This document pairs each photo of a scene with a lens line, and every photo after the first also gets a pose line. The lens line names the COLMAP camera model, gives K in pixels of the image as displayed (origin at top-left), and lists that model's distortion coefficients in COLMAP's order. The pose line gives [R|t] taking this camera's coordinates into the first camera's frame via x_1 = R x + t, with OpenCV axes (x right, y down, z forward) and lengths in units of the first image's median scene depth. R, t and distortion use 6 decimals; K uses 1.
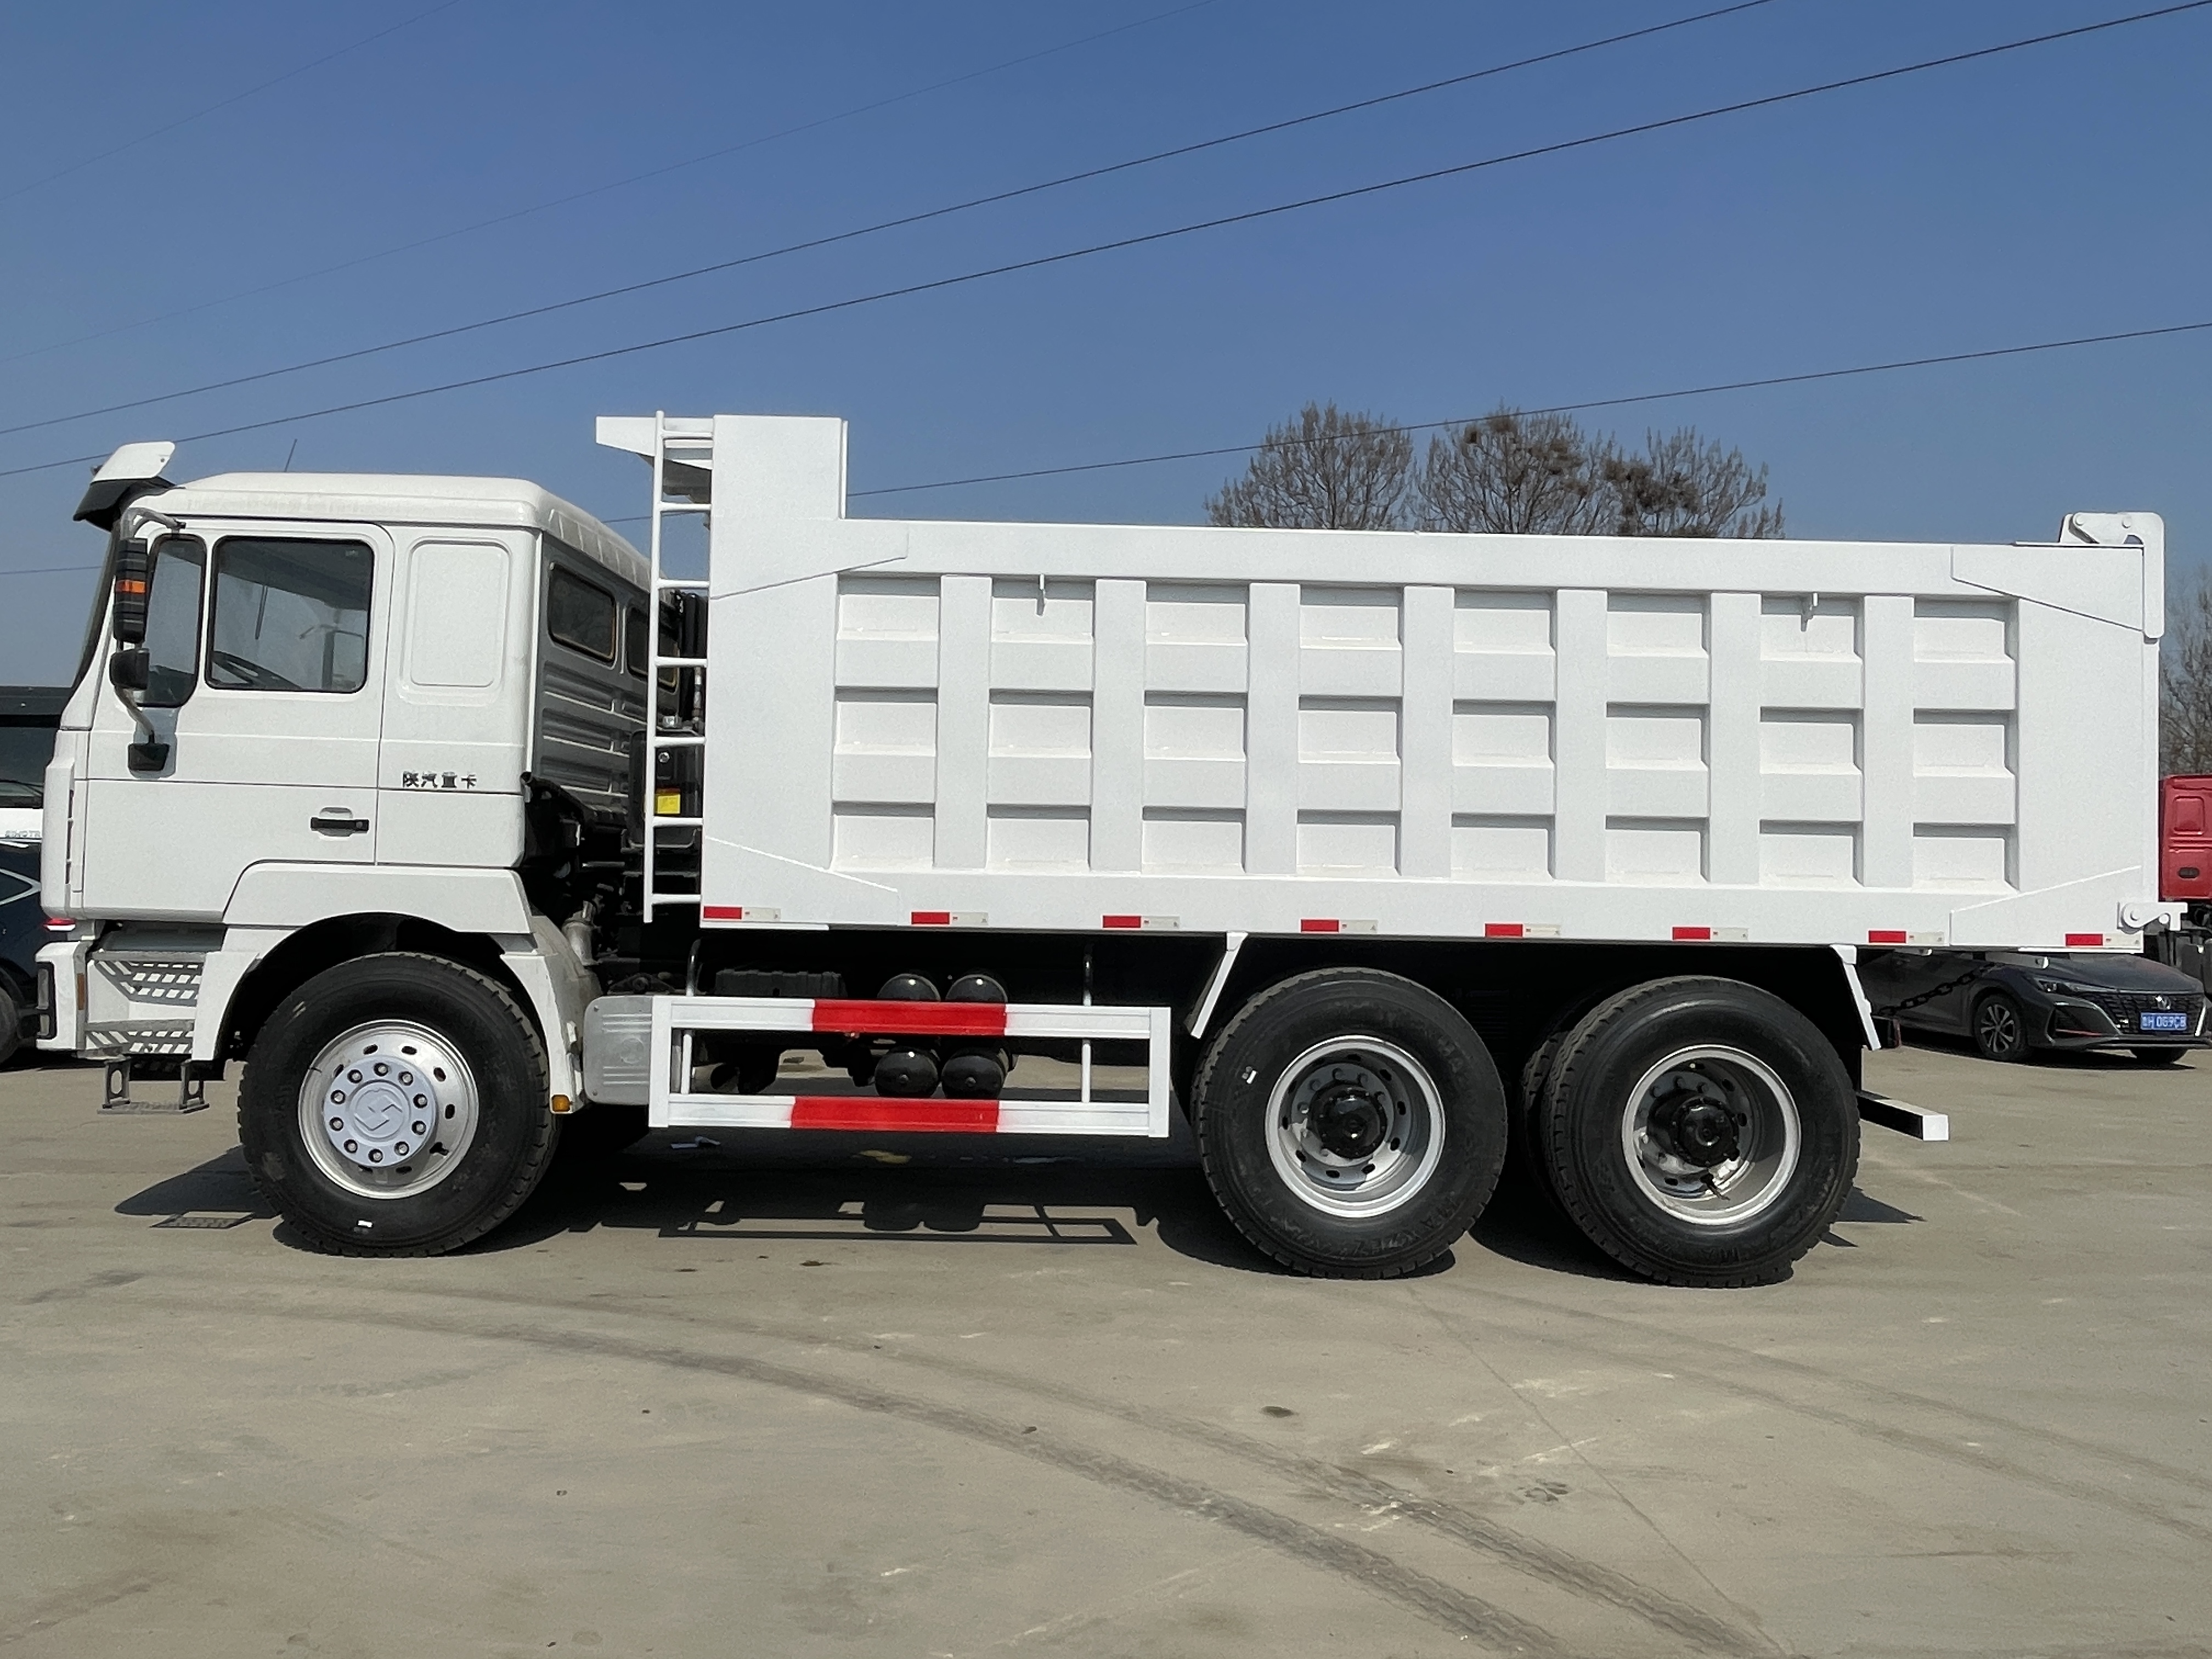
lens RADIAL K [[1513.8, 0, 1106.0], [0, 1513.8, 829.5], [0, 0, 1]] dist [0.009482, 0.000773]
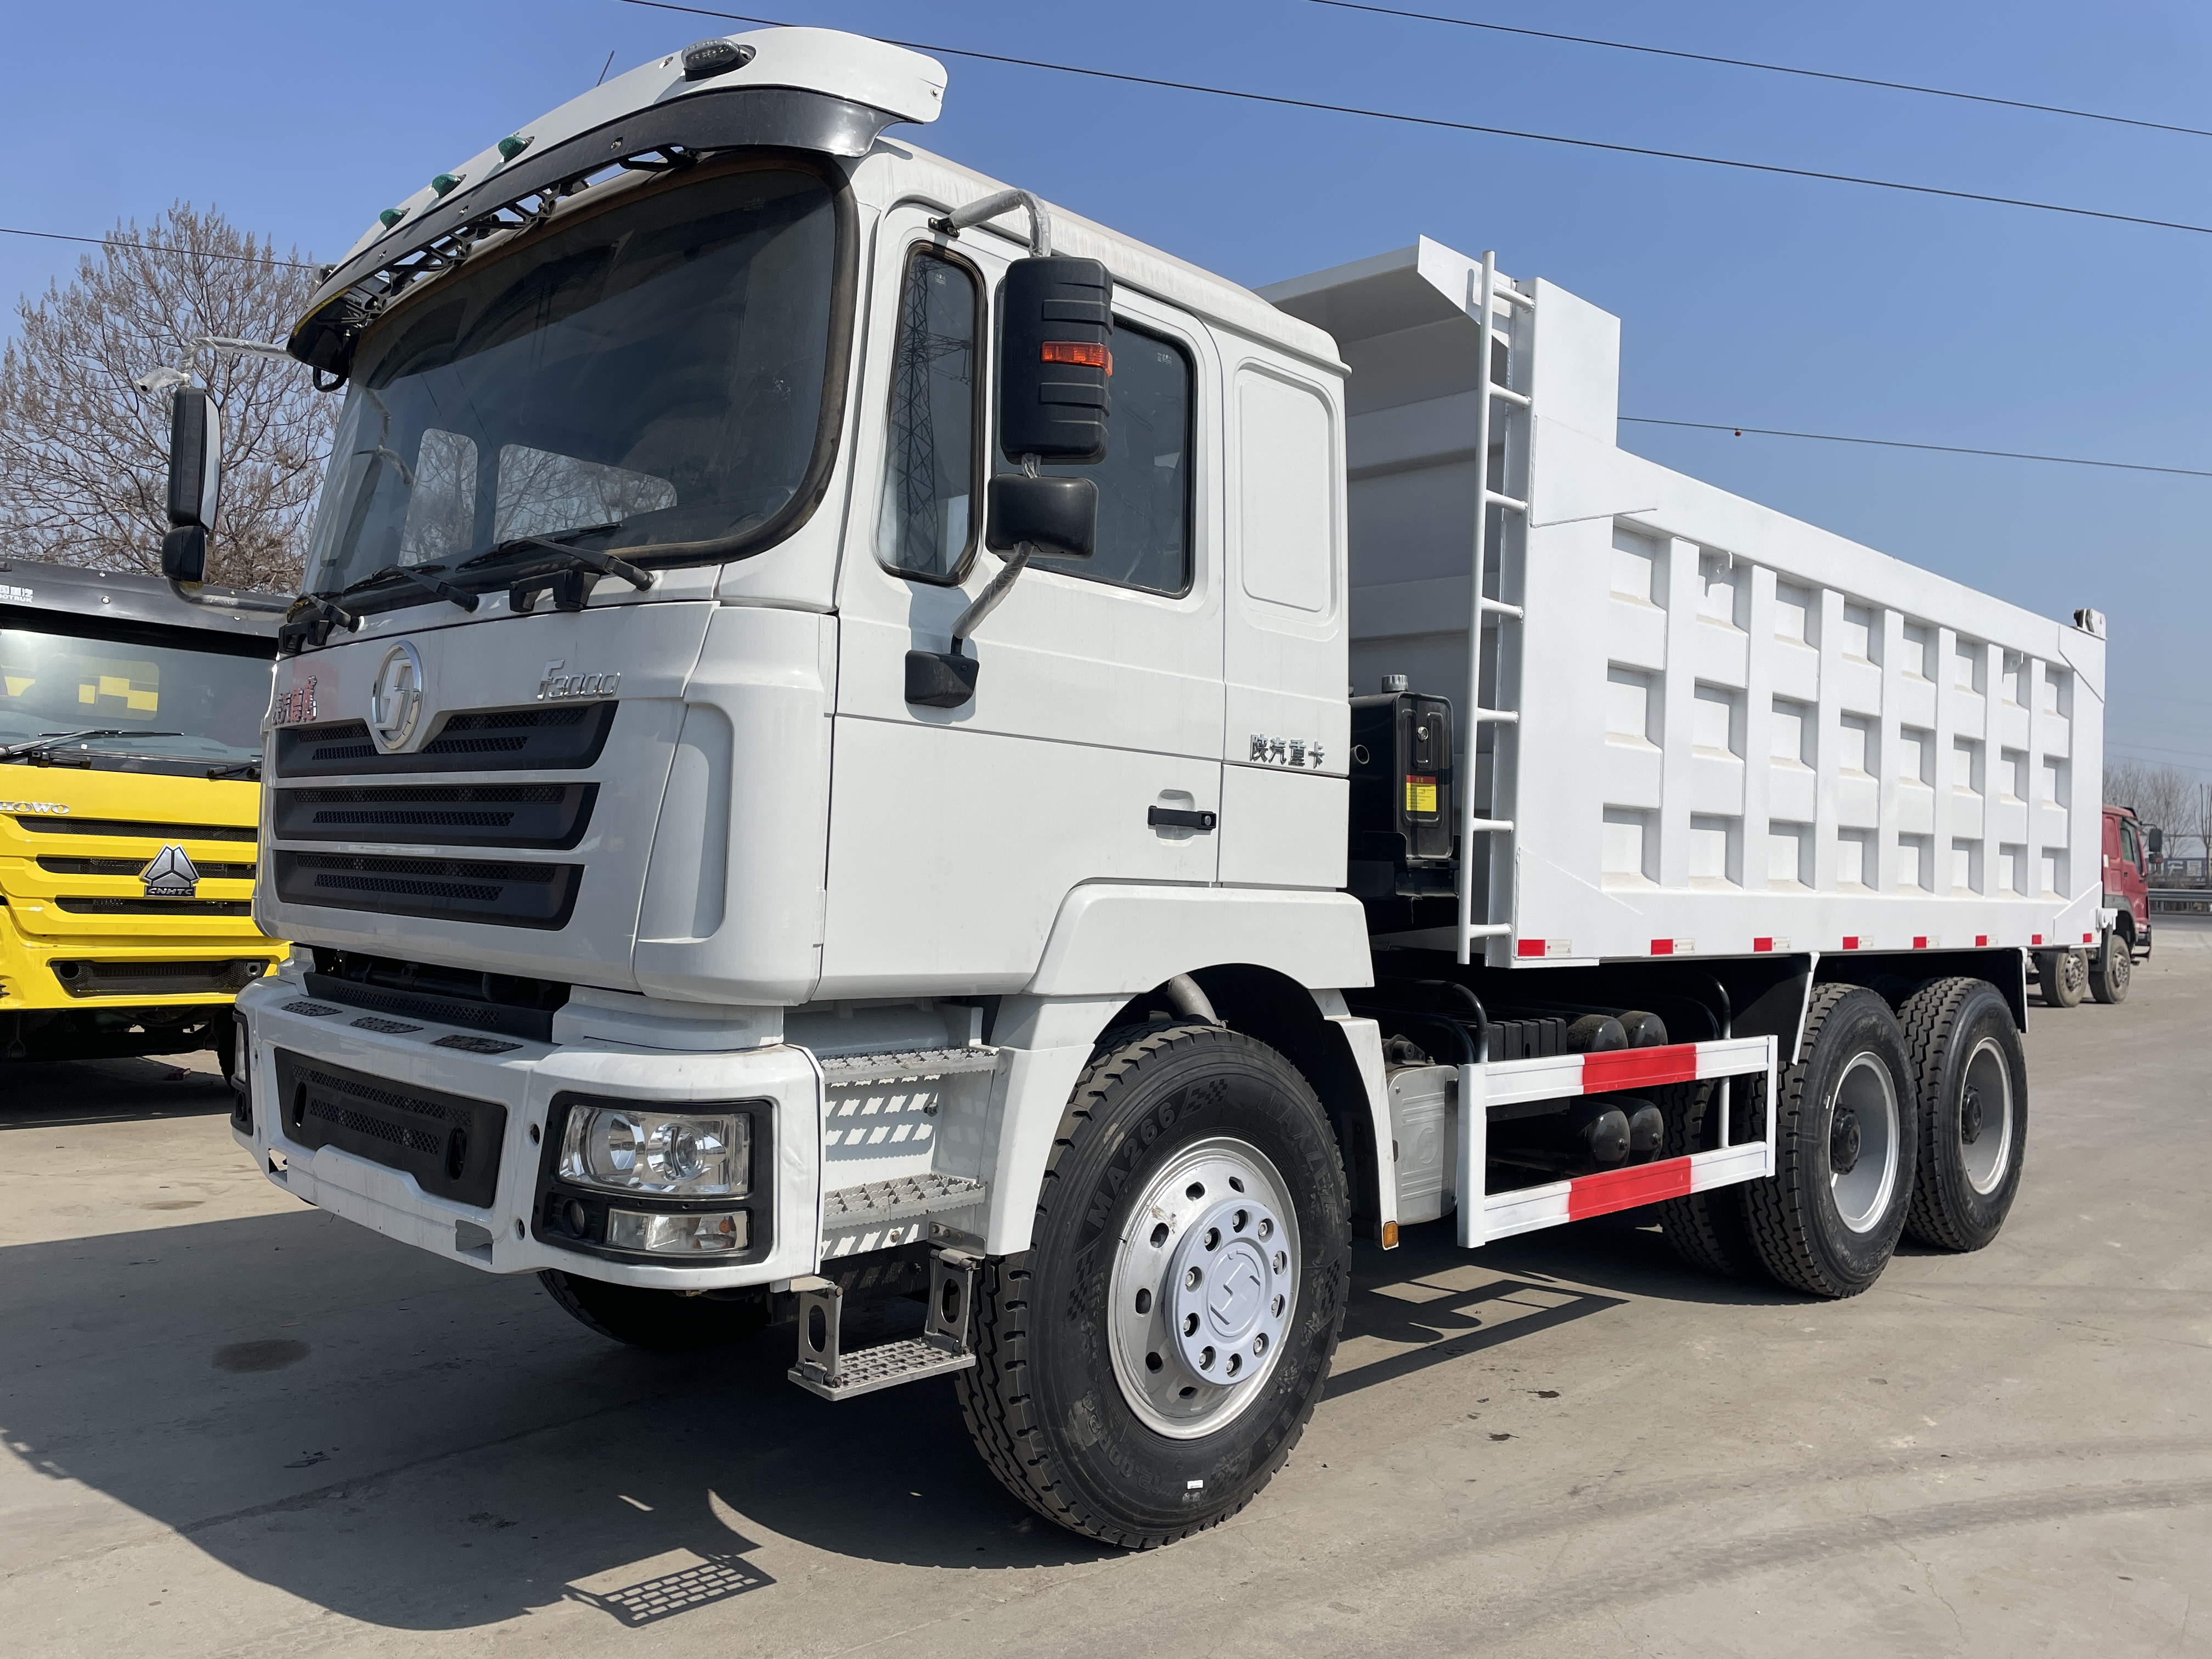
lens RADIAL K [[1666.0, 0, 1106.0], [0, 1666.0, 829.5], [0, 0, 1]] dist [0.118678, -0.149185]
pose [[0.710740, 0.018121, 0.703221, -0.986435], [-0.031169, 0.999498, 0.005746, -0.001981], [-0.702764, -0.026003, 0.710948, 0.554848]]
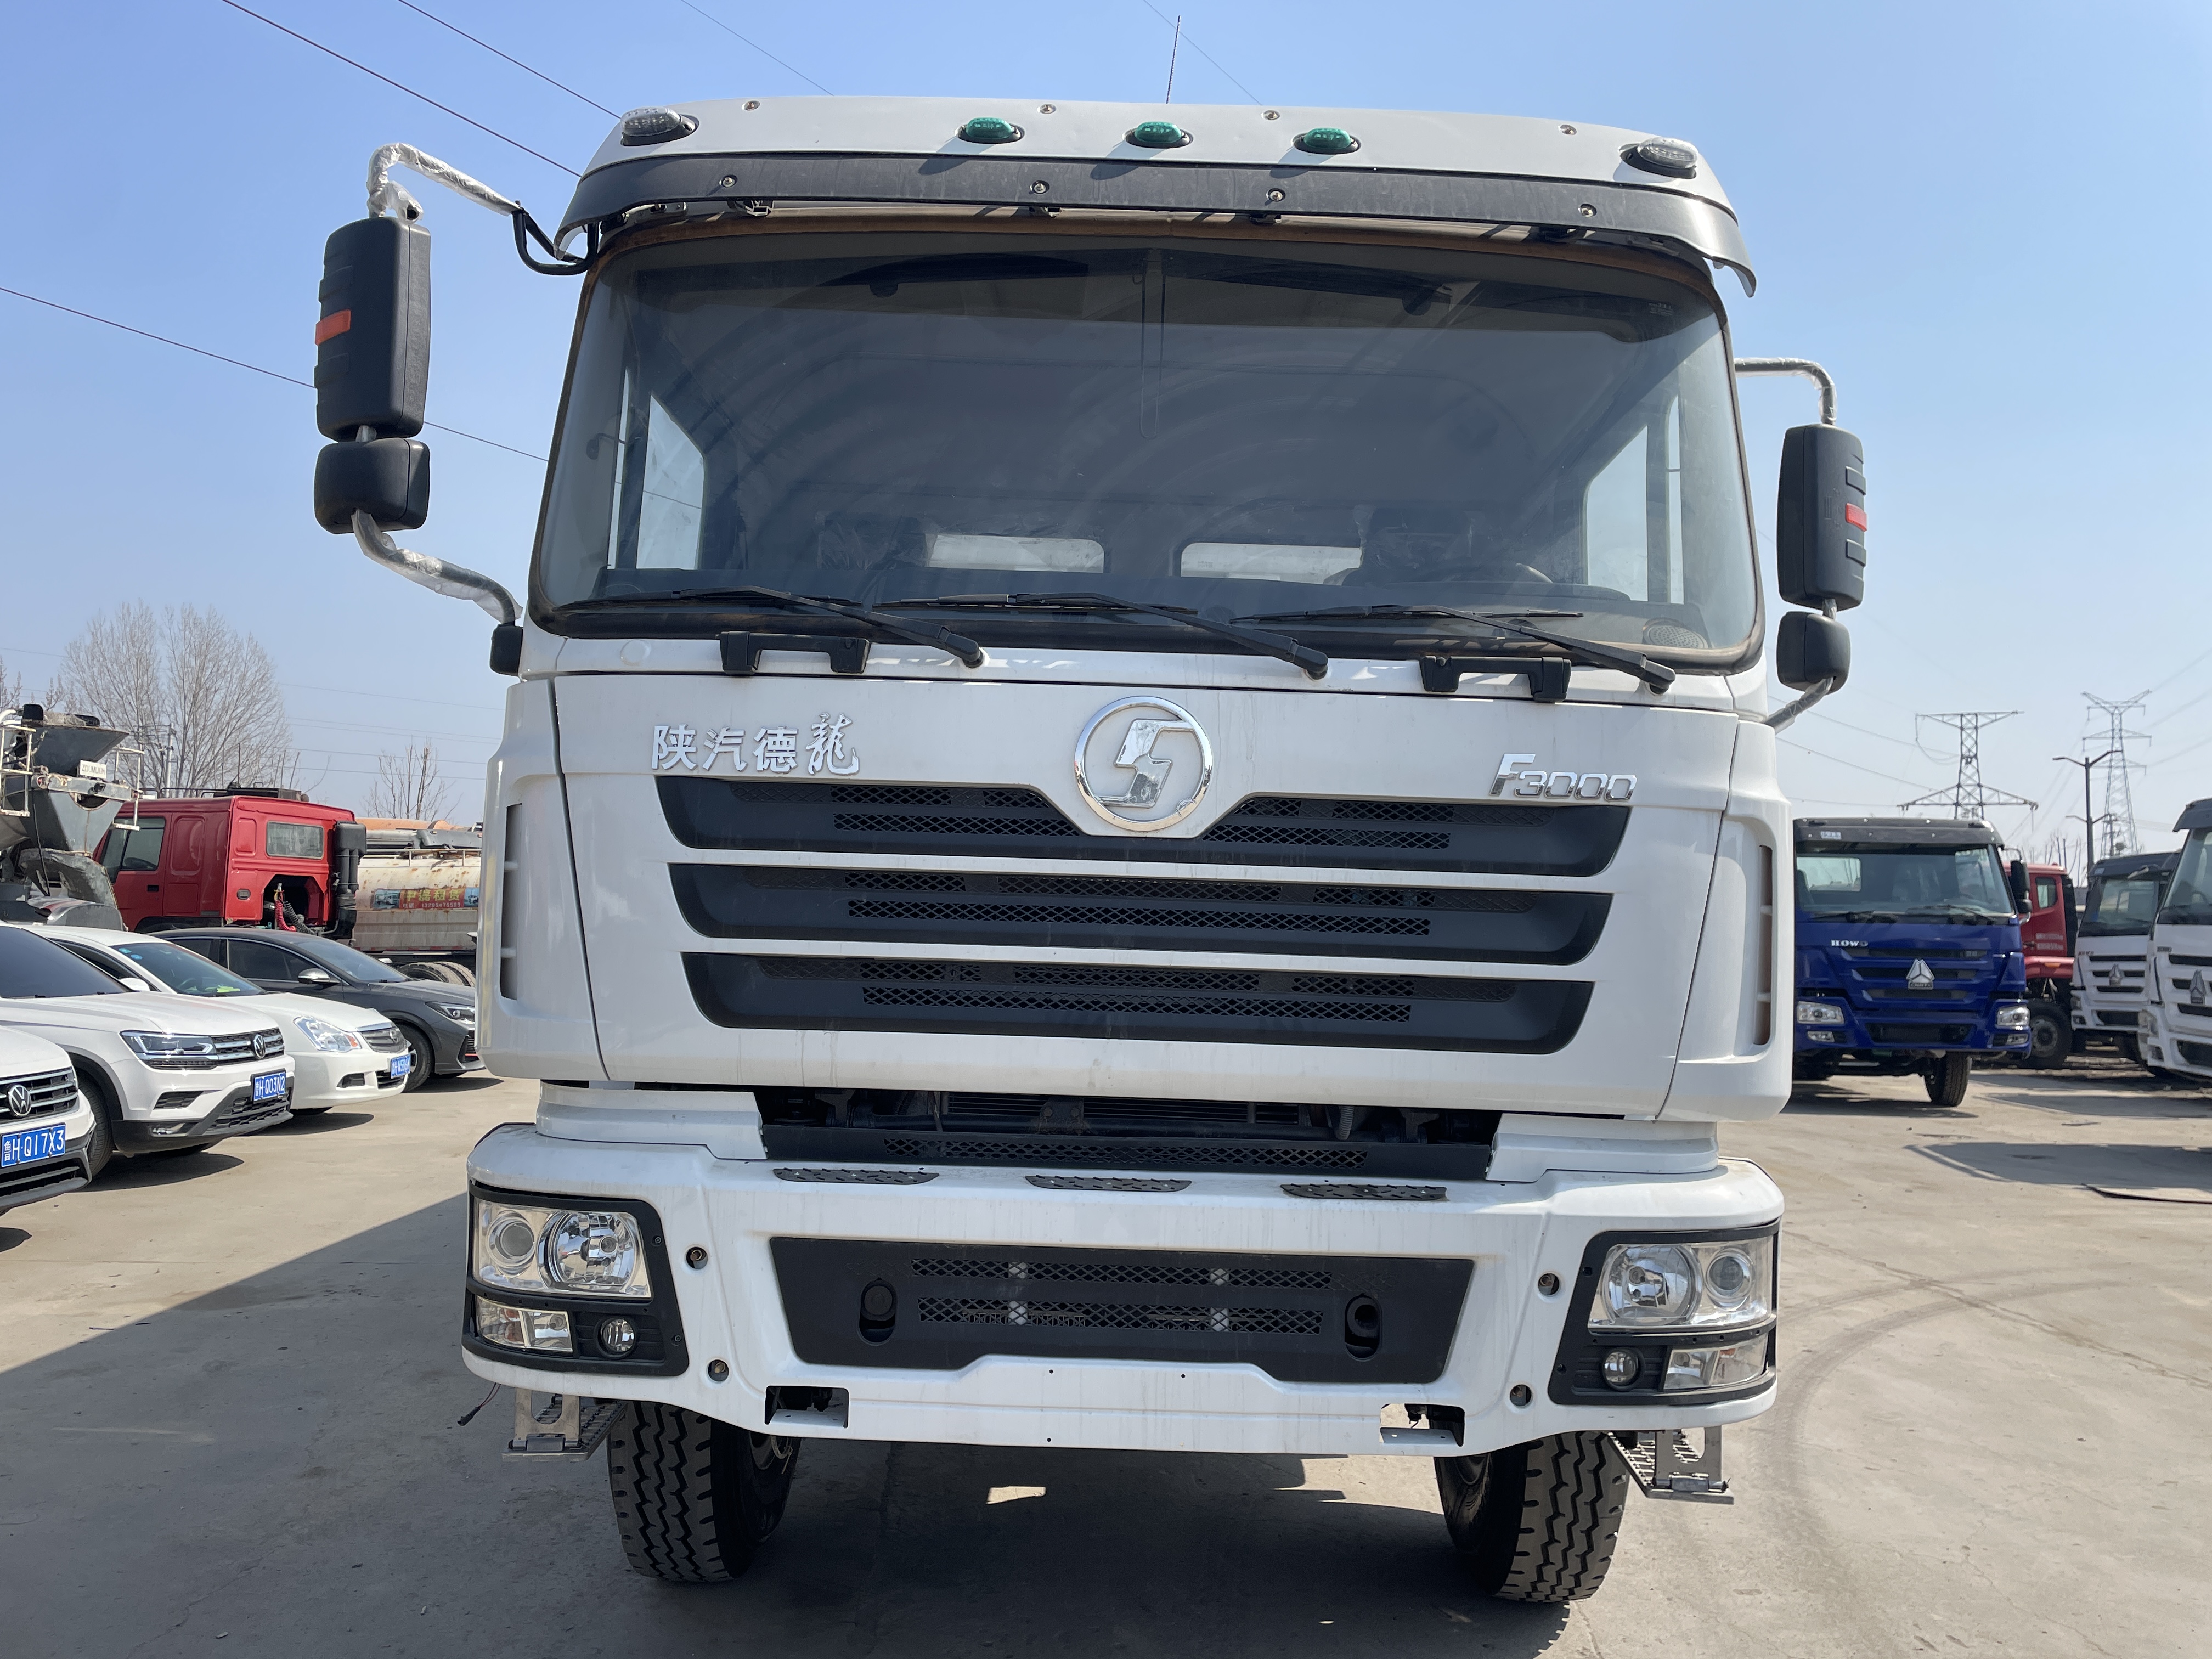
lens RADIAL K [[1666.0, 0, 1106.0], [0, 1666.0, 829.5], [0, 0, 1]] dist [0.118678, -0.149185]
pose [[0.012991, 0.041447, 0.999056, -1.230004], [-0.049162, 0.997959, -0.040762, 0.000266], [-0.998706, -0.048586, 0.015002, 1.206345]]
